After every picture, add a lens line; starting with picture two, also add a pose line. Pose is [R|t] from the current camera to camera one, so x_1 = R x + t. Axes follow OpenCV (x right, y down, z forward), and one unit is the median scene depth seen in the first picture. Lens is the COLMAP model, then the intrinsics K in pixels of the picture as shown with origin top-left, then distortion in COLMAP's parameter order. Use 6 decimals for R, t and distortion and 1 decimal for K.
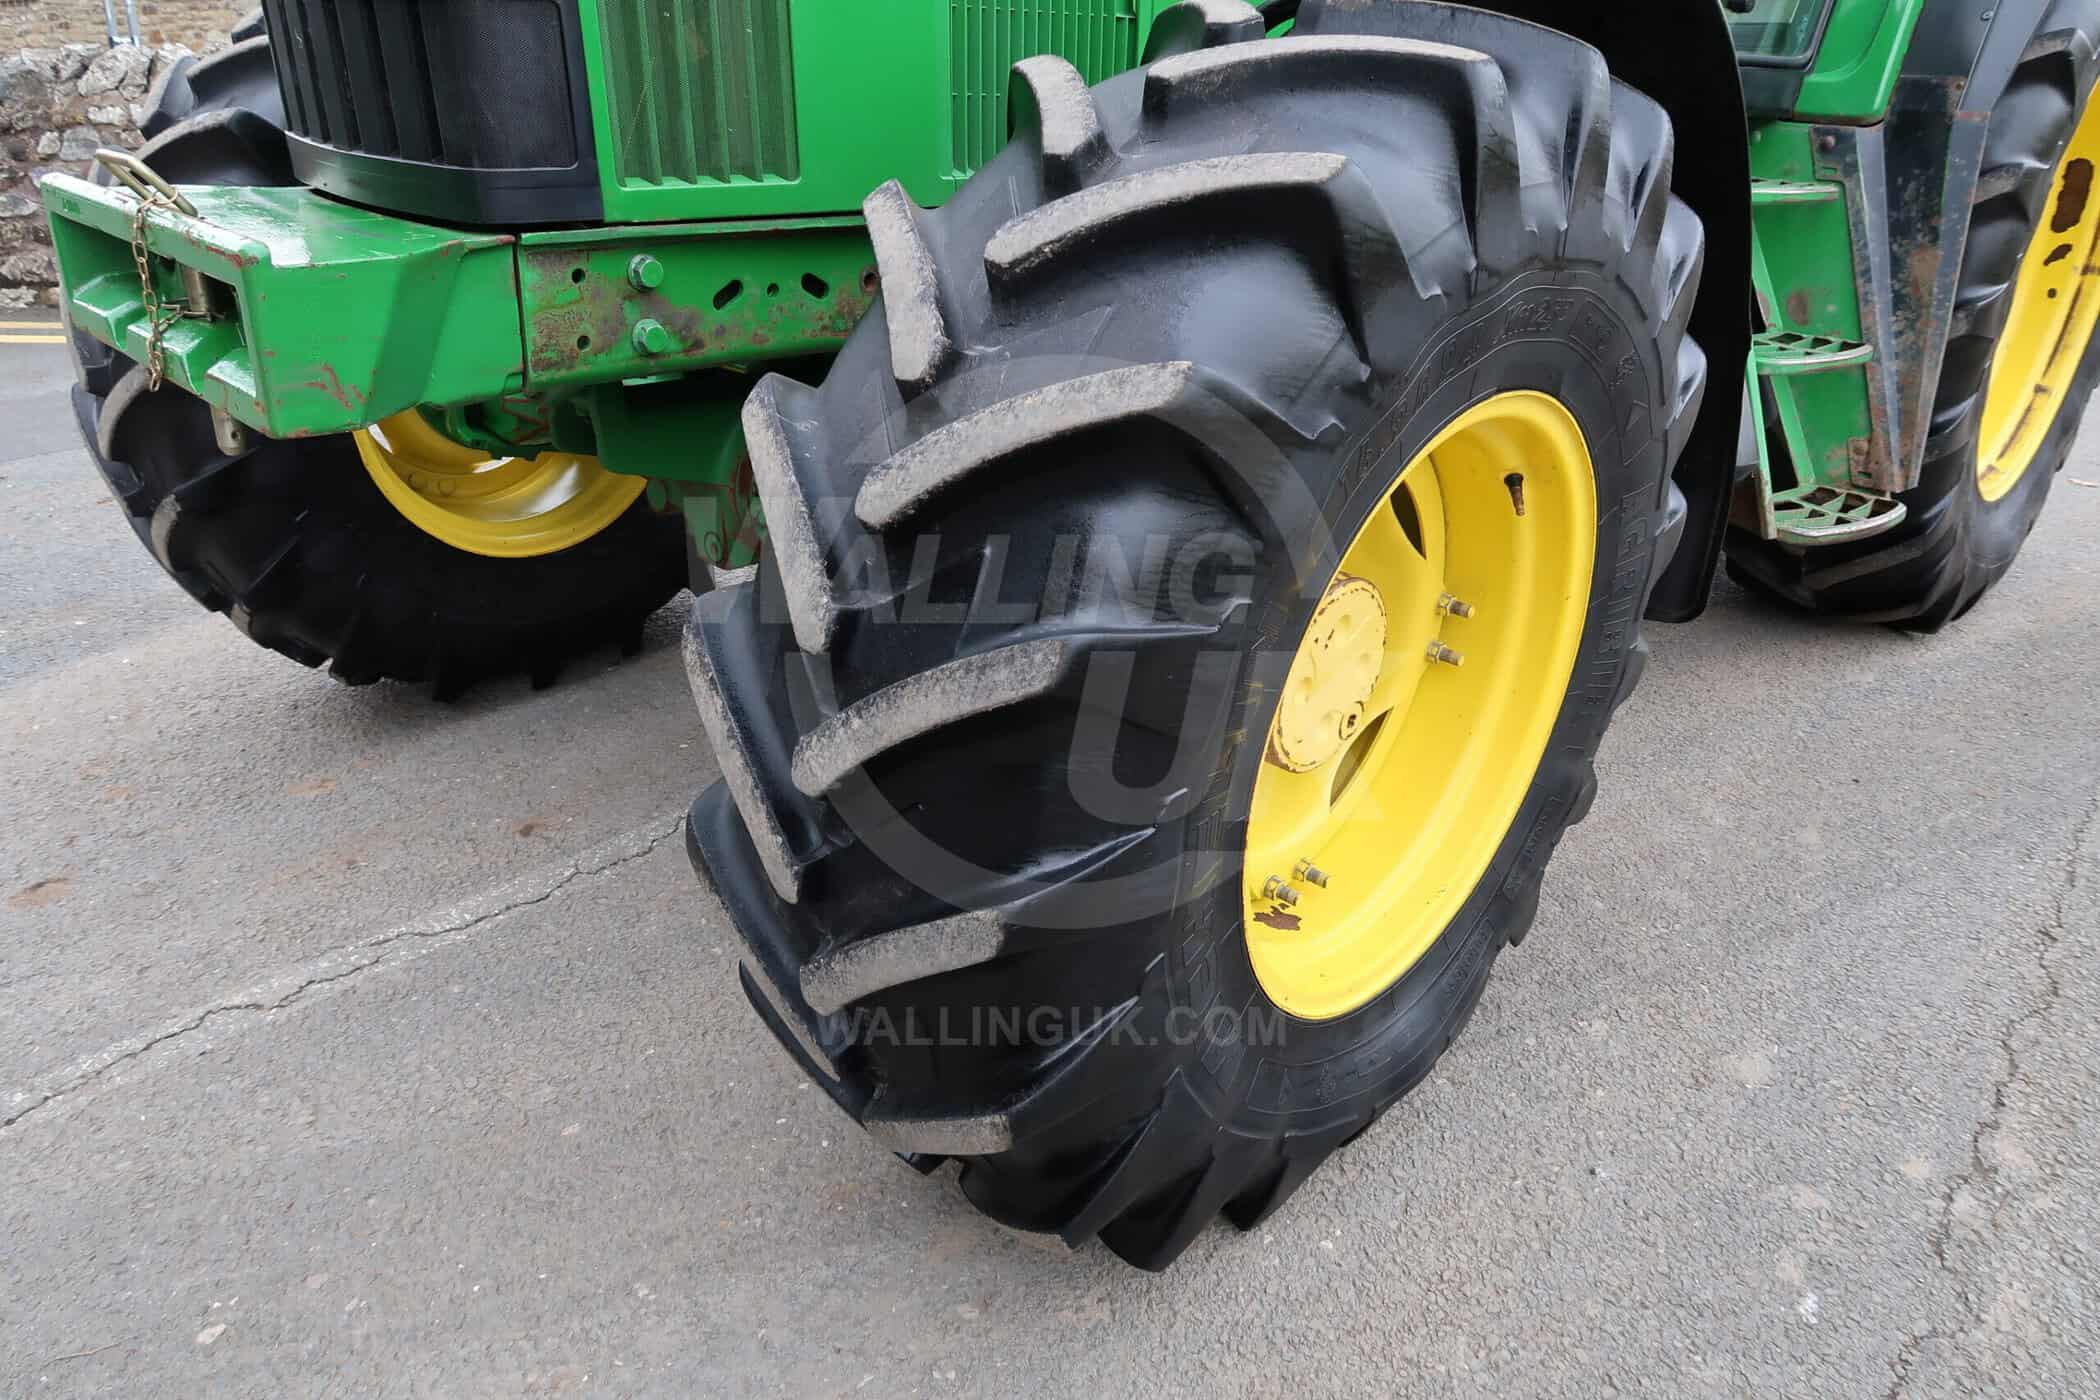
lens RADIAL K [[1445.5, 0, 1045.2], [0, 1445.5, 693.3], [0, 0, 1]] dist [-0.027661, 0.009594]
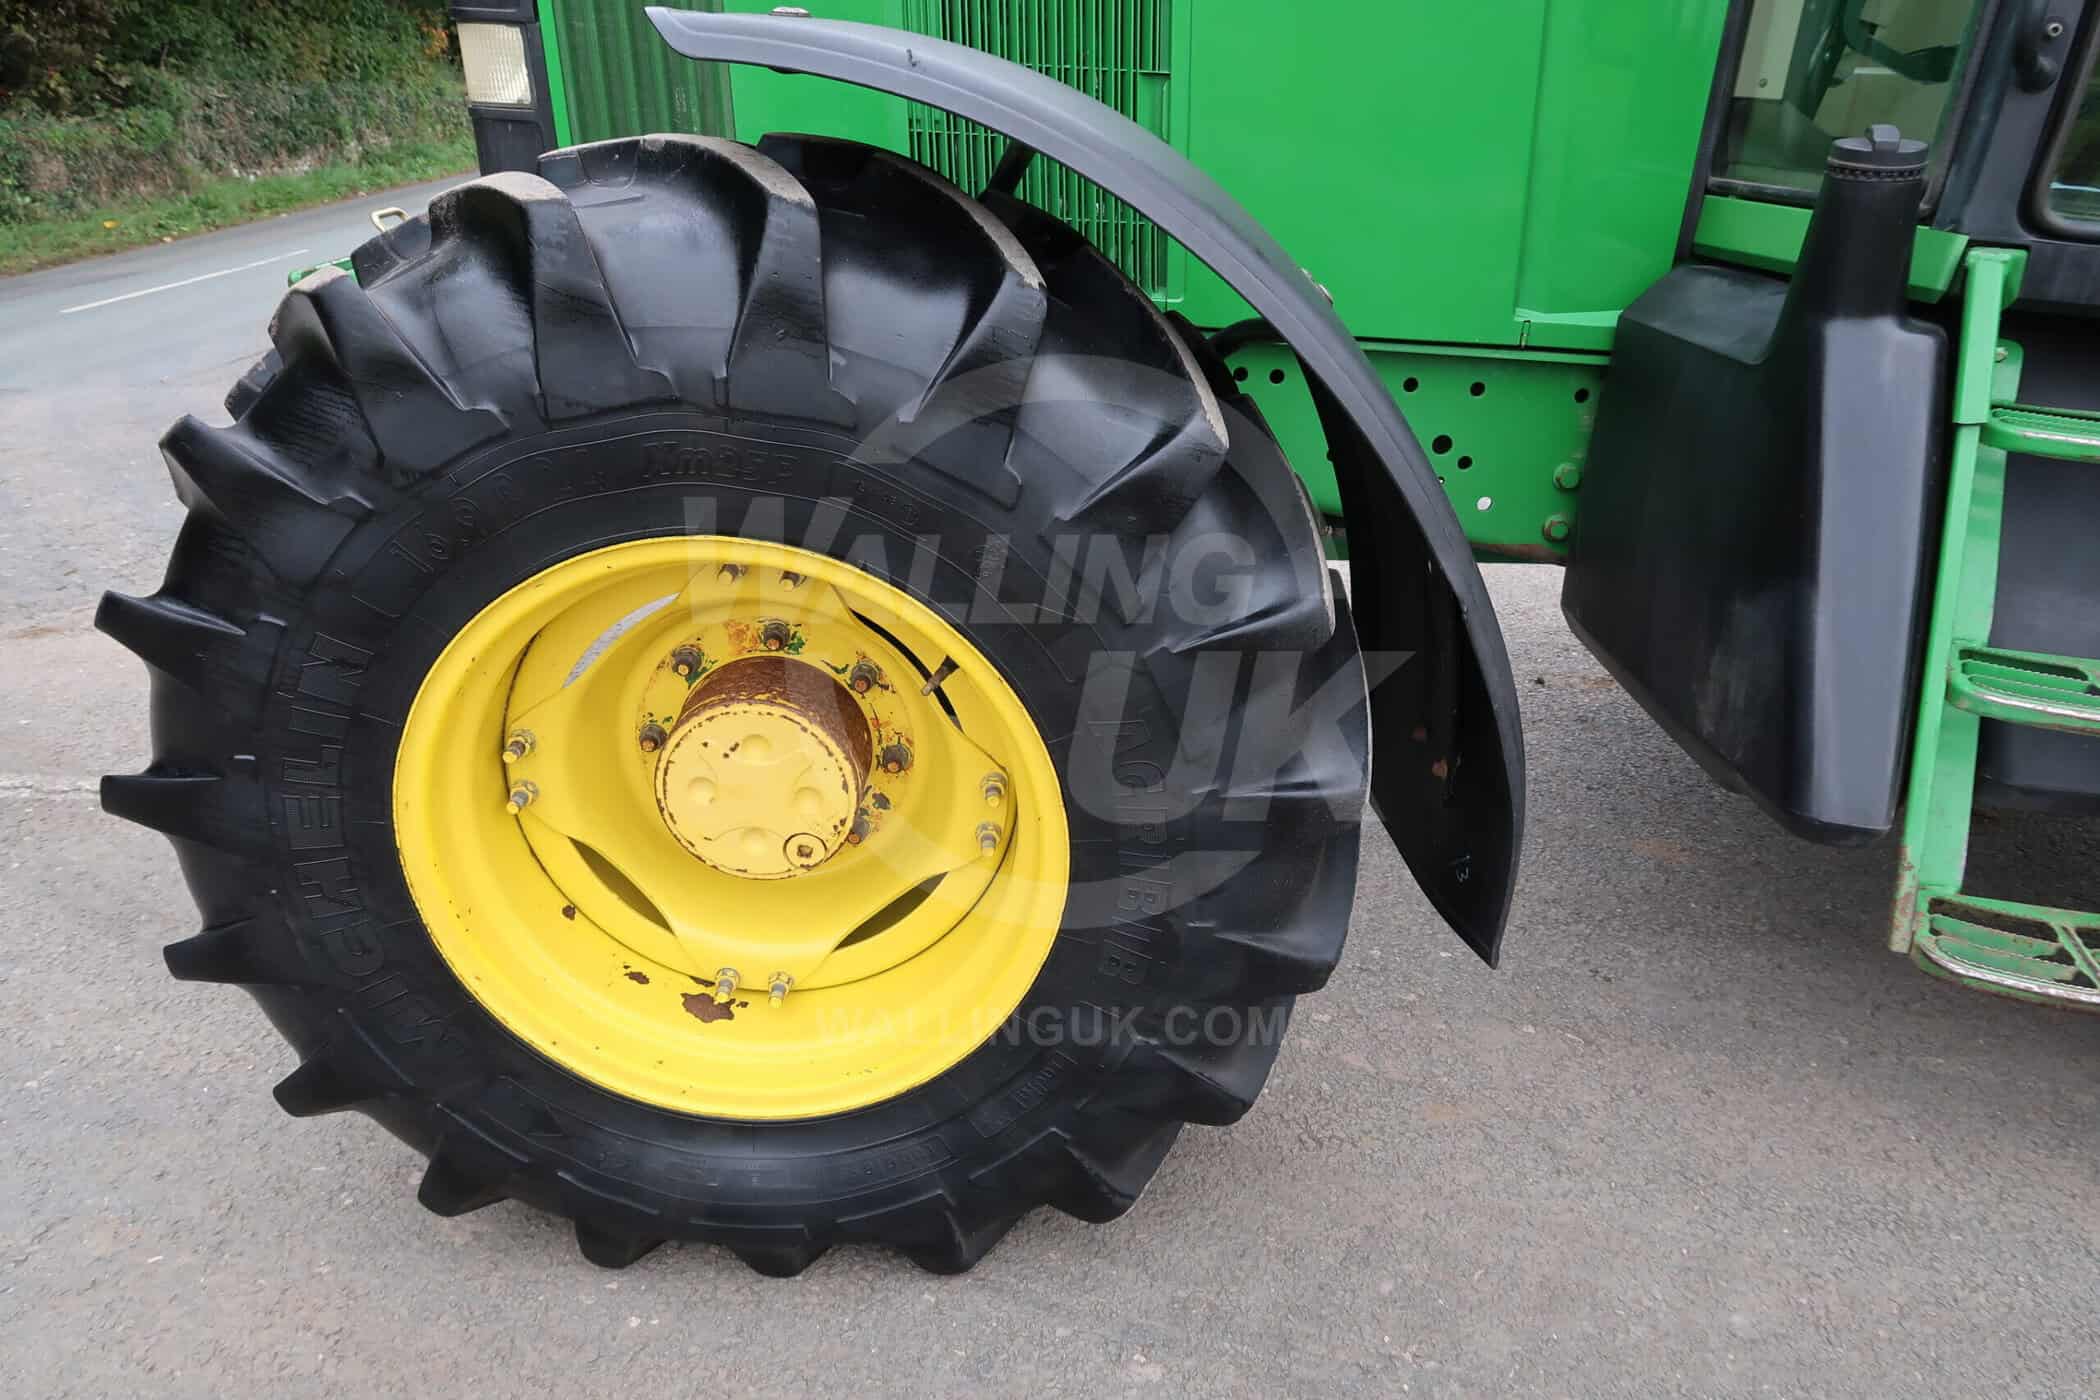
lens RADIAL K [[1439.1, 0, 1043.5], [0, 1439.1, 701.5], [0, 0, 1]] dist [-0.031549, 0.009530]
pose [[0.683769, 0.286313, -0.671182, 0.605525], [-0.321723, 0.943868, 0.074879, -0.130773], [0.654946, 0.164735, 0.737502, 0.234554]]
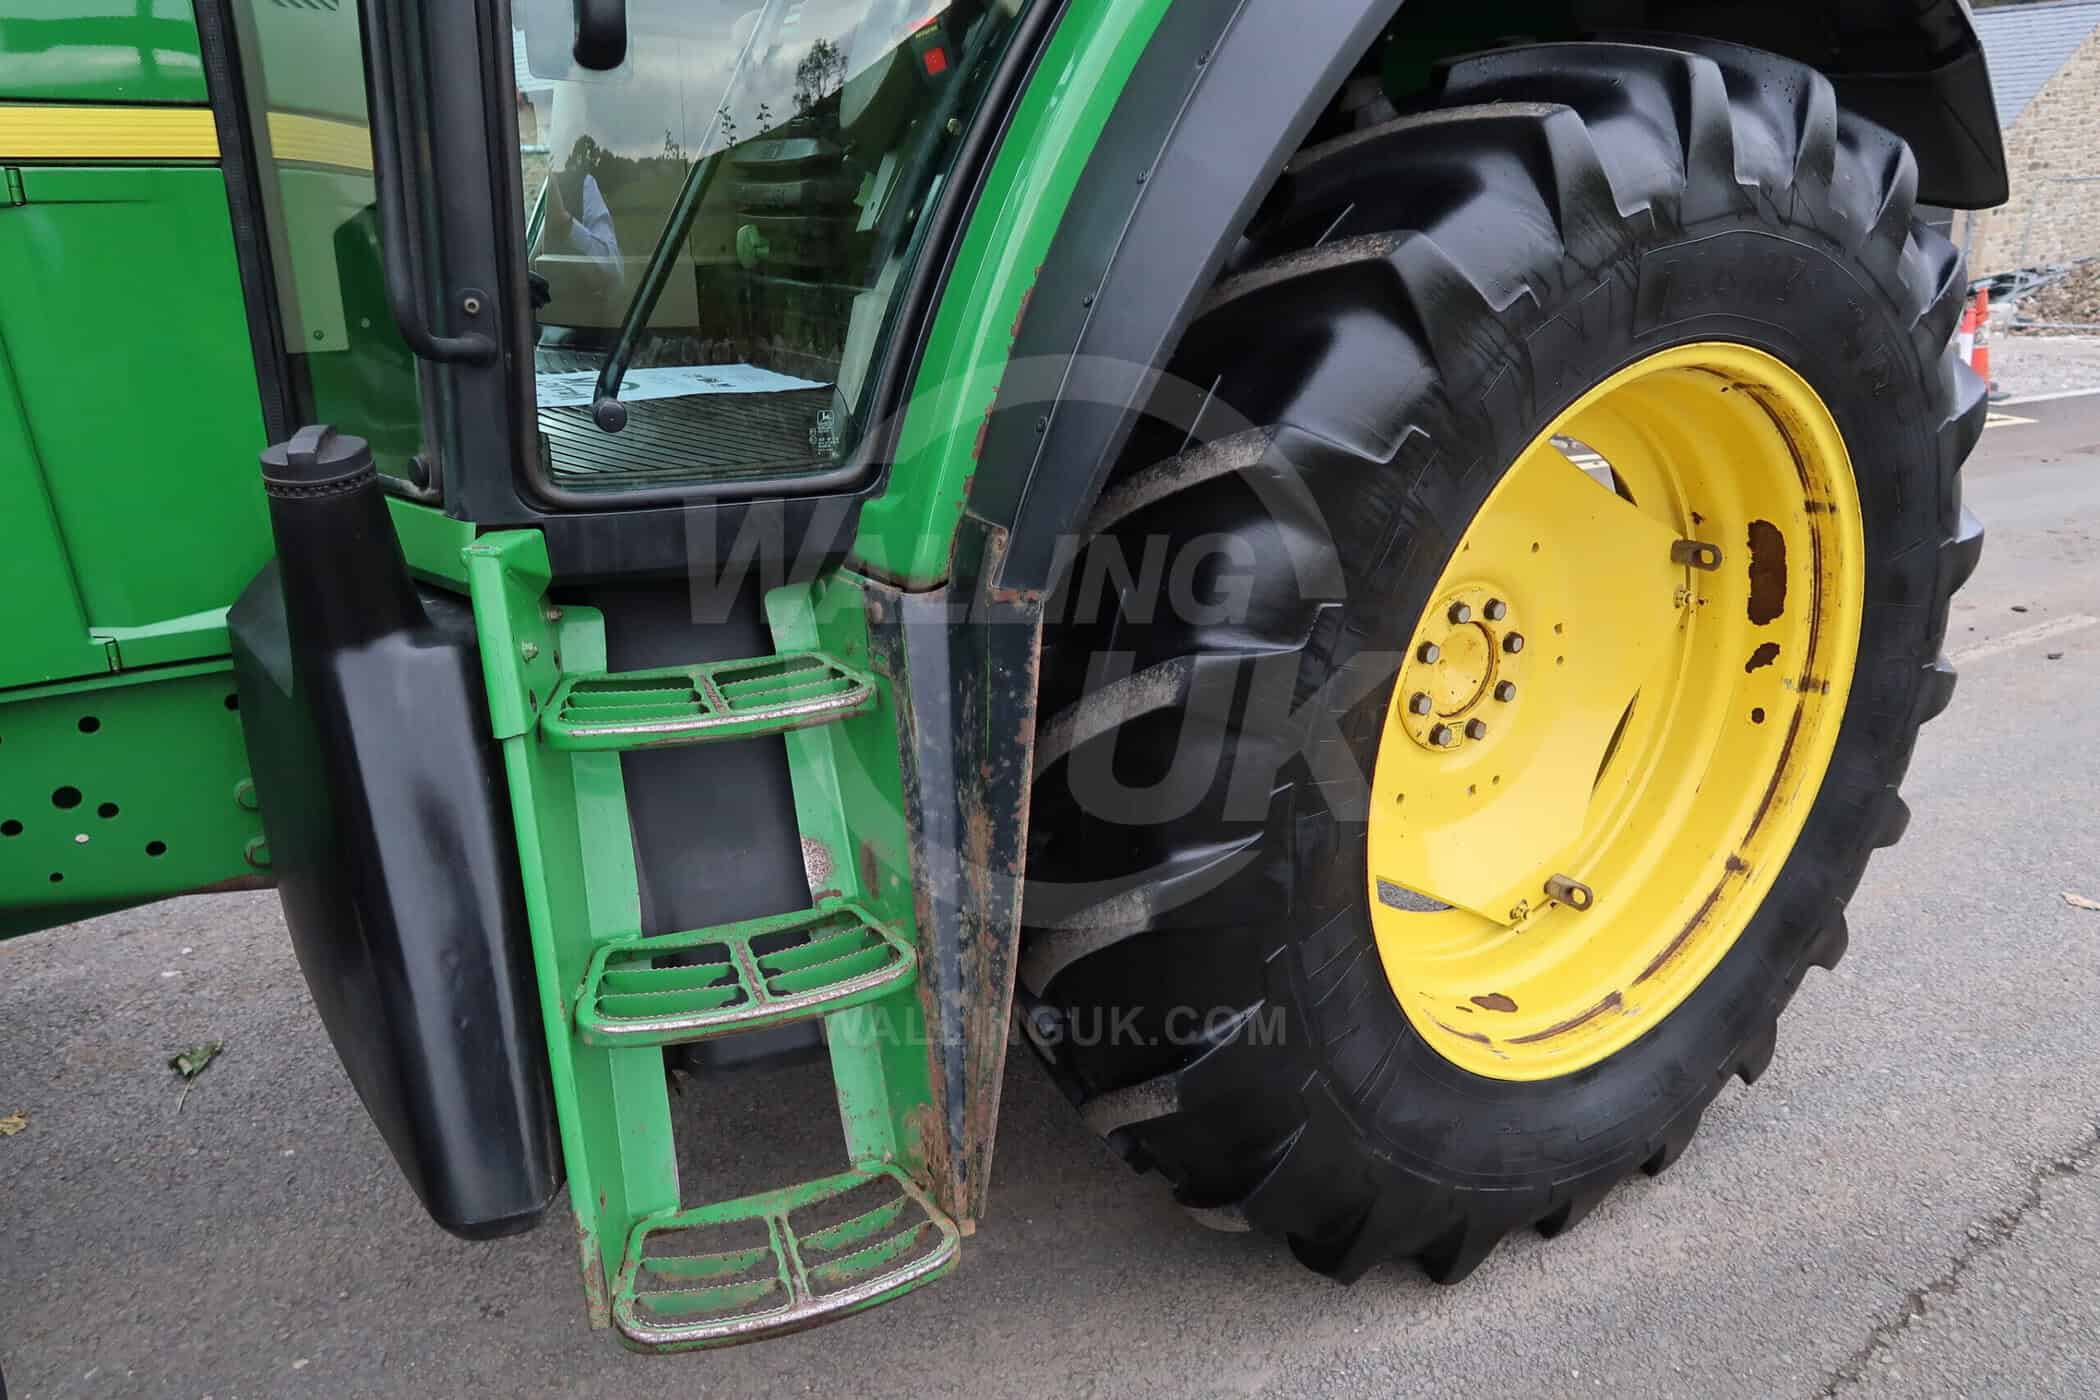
lens RADIAL K [[1445.5, 0, 1045.2], [0, 1445.5, 693.3], [0, 0, 1]] dist [-0.027661, 0.009594]
pose [[0.975268, 0.033578, -0.218461, 0.750743], [-0.055012, 0.994165, -0.092783, -0.299085], [0.214071, 0.102506, 0.971425, 0.428774]]
